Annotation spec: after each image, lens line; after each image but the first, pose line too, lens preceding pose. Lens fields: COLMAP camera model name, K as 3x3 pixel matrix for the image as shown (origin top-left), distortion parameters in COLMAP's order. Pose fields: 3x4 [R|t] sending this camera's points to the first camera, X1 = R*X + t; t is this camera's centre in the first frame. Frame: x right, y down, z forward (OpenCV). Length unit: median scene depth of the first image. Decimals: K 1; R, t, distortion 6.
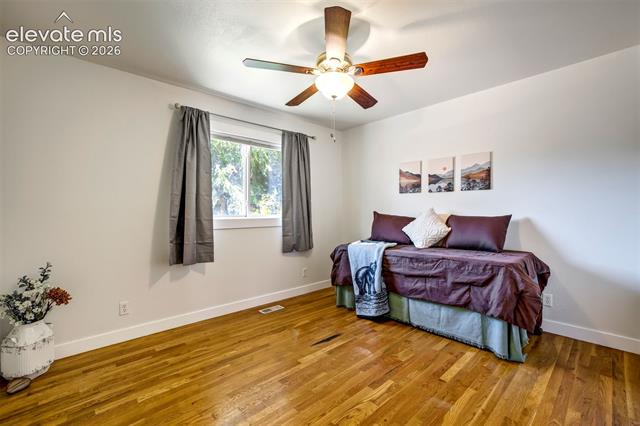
lens RADIAL K [[277.4, 0, 320.8], [0, 277.4, 212.3], [0, 0, 1]] dist [-0.025447, 0.008698]
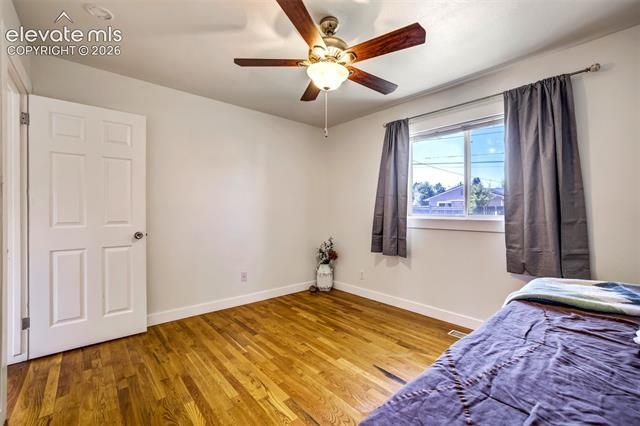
lens RADIAL K [[277.4, 0, 321.9], [0, 277.4, 208.5], [0, 0, 1]] dist [-0.025447, 0.008698]
pose [[-0.037904, -0.001139, -0.999281, 0.727414], [-0.004087, 0.999991, -0.000984, -0.008934], [0.999273, 0.004047, -0.037908, 0.752455]]
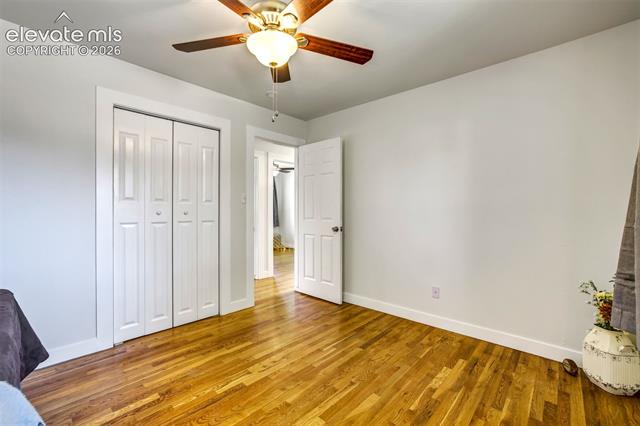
lens RADIAL K [[277.4, 0, 321.1], [0, 277.4, 210.5], [0, 0, 1]] dist [-0.025447, 0.008698]
pose [[-0.997628, 0.003454, -0.068745, -0.022702], [0.003101, 0.999981, 0.005240, -0.005314], [0.068762, 0.005014, -0.997621, 1.323844]]
